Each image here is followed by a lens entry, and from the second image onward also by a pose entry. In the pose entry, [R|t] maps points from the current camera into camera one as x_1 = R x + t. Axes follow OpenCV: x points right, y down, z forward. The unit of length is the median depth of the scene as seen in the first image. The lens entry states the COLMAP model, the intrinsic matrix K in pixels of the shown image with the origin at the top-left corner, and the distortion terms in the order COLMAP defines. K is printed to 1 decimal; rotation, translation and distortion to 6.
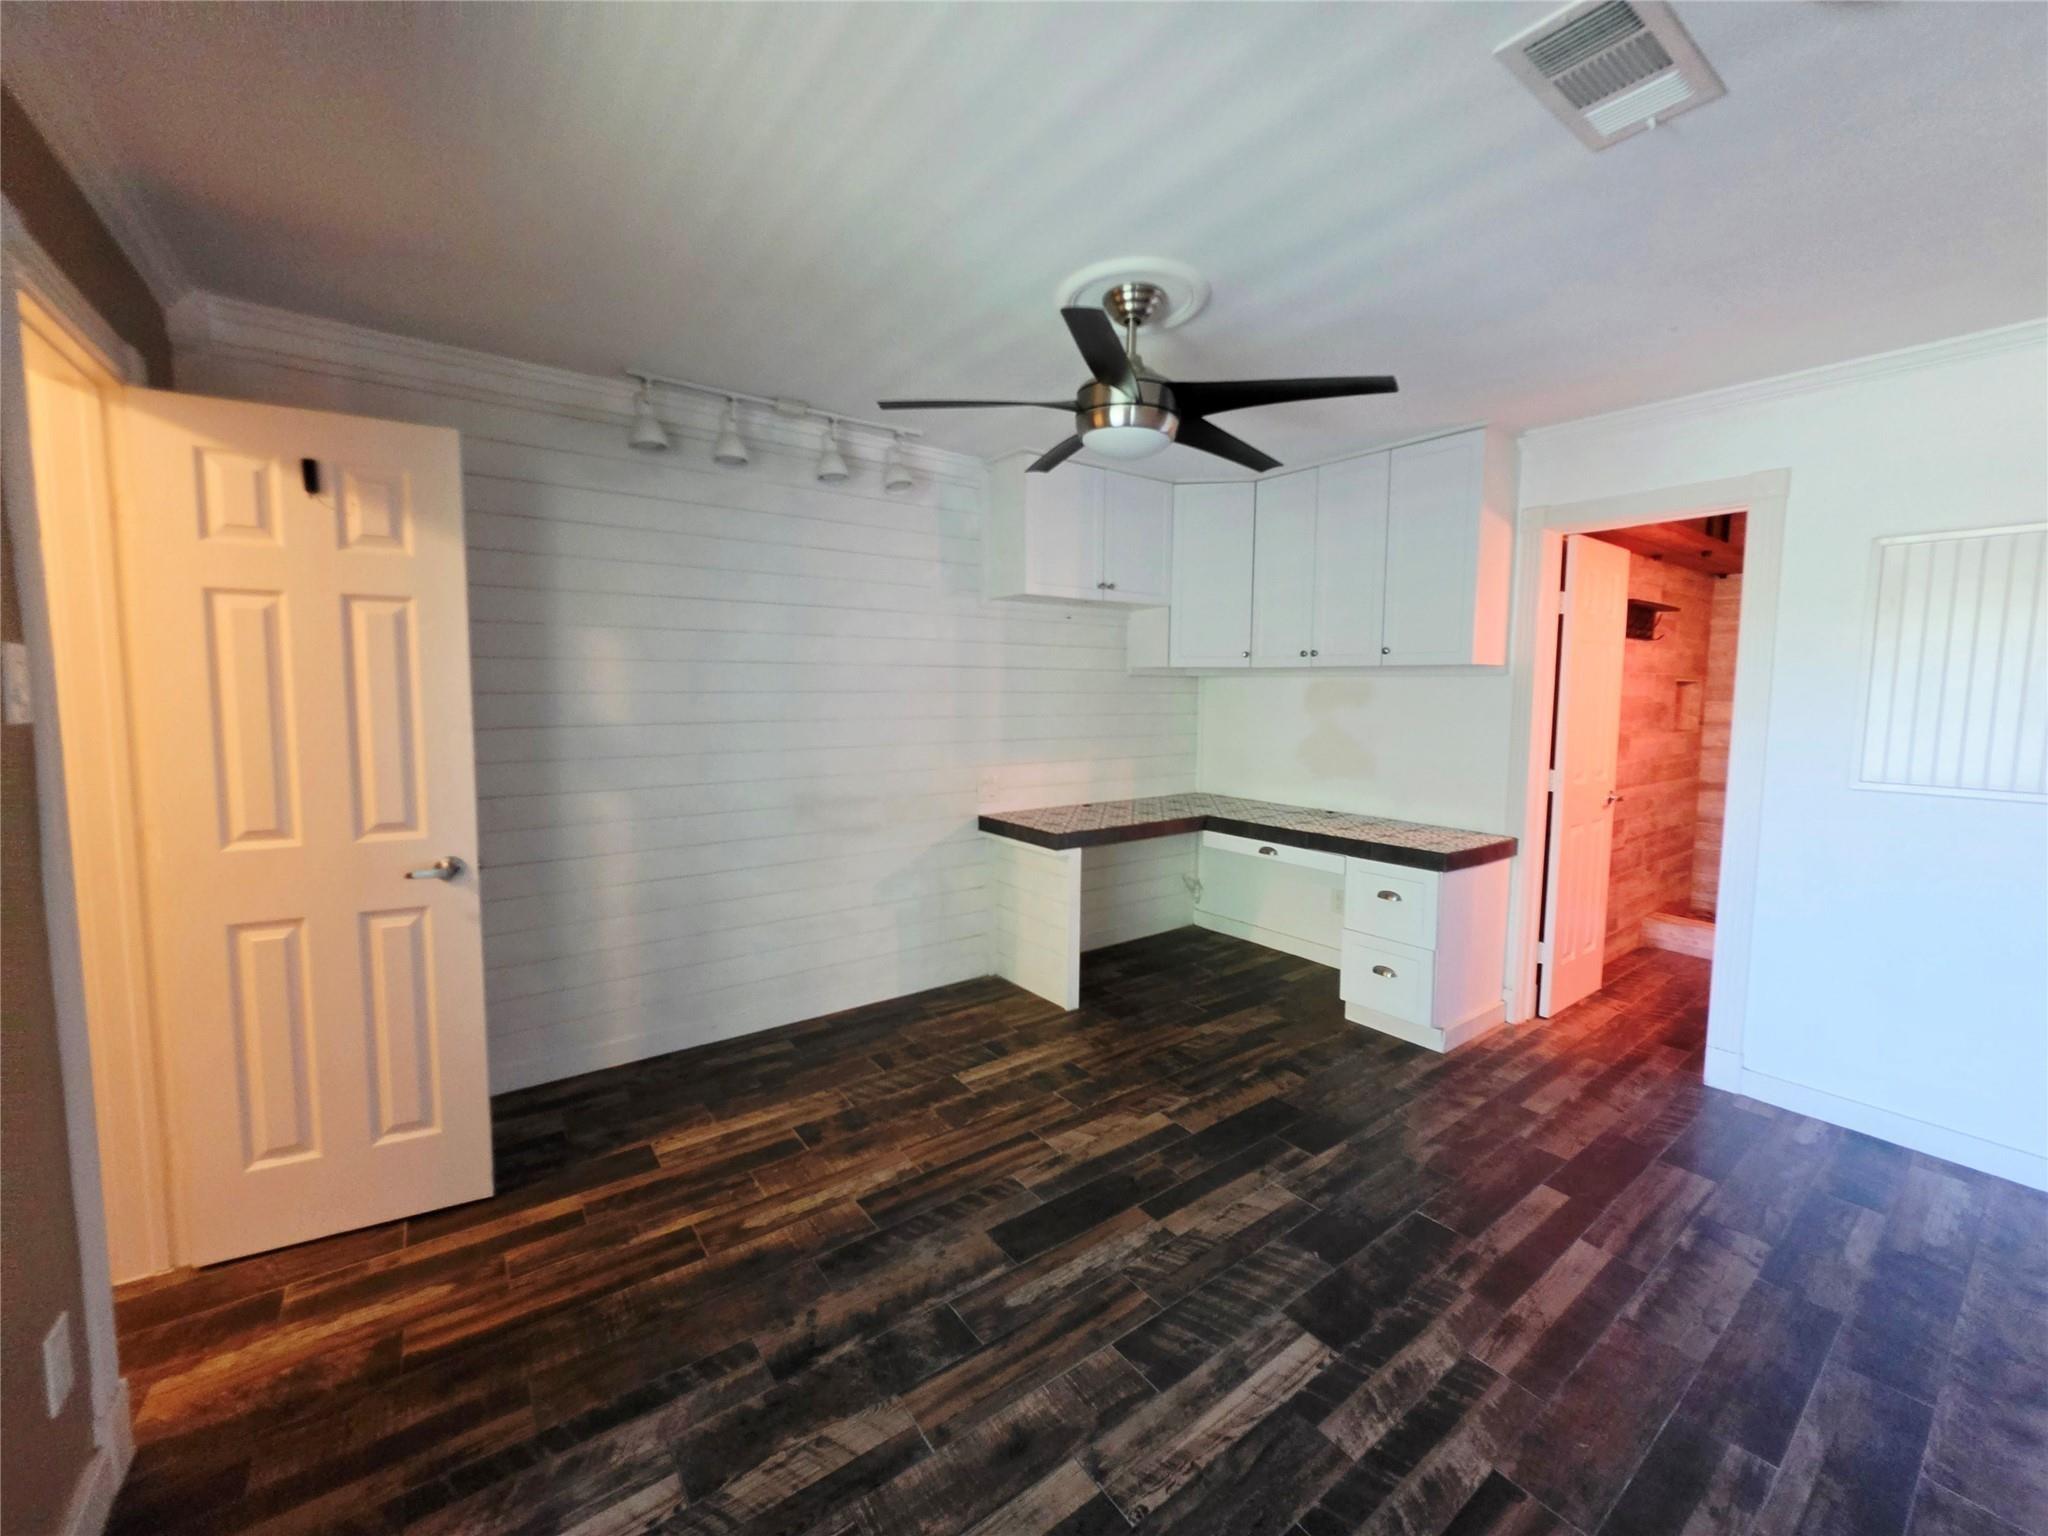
lens RADIAL K [[820.0, 0, 1016.7], [0, 820.0, 758.3], [0, 0, 1]] dist [-0.004128, 0.000106]
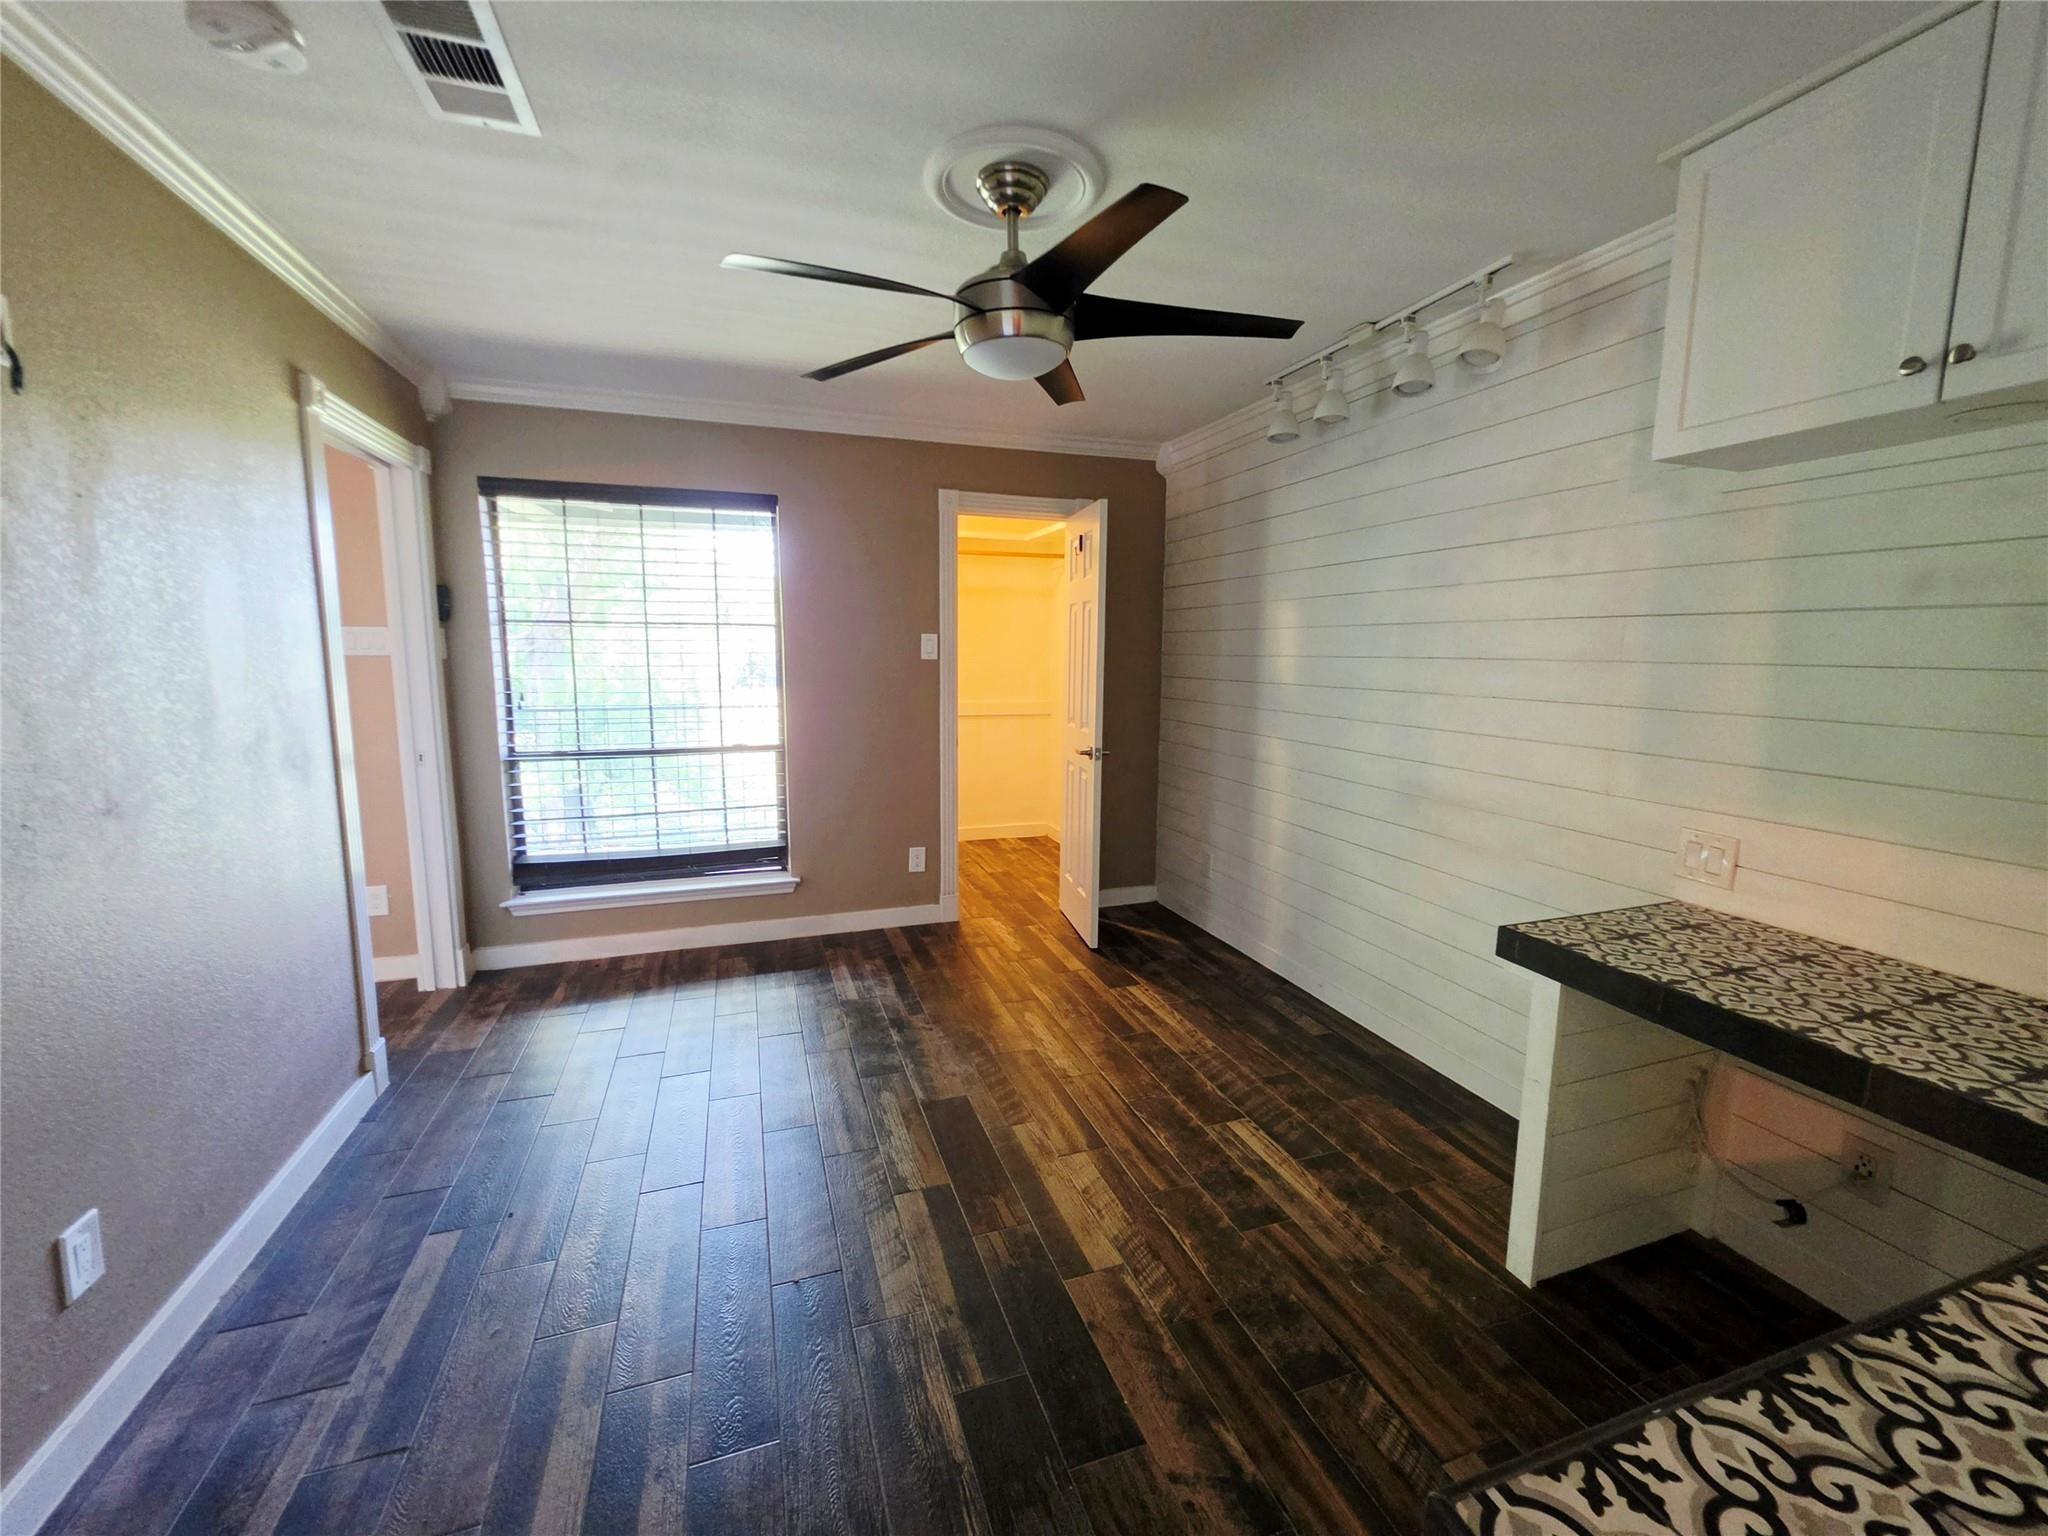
lens RADIAL K [[820.0, 0, 1016.6], [0, 820.0, 762.3], [0, 0, 1]] dist [-0.004128, 0.000106]
pose [[-0.303961, 0.121823, -0.944864, 0.834502], [-0.093329, 0.983212, 0.156791, -0.088539], [0.948102, 0.135841, -0.287488, 1.095741]]
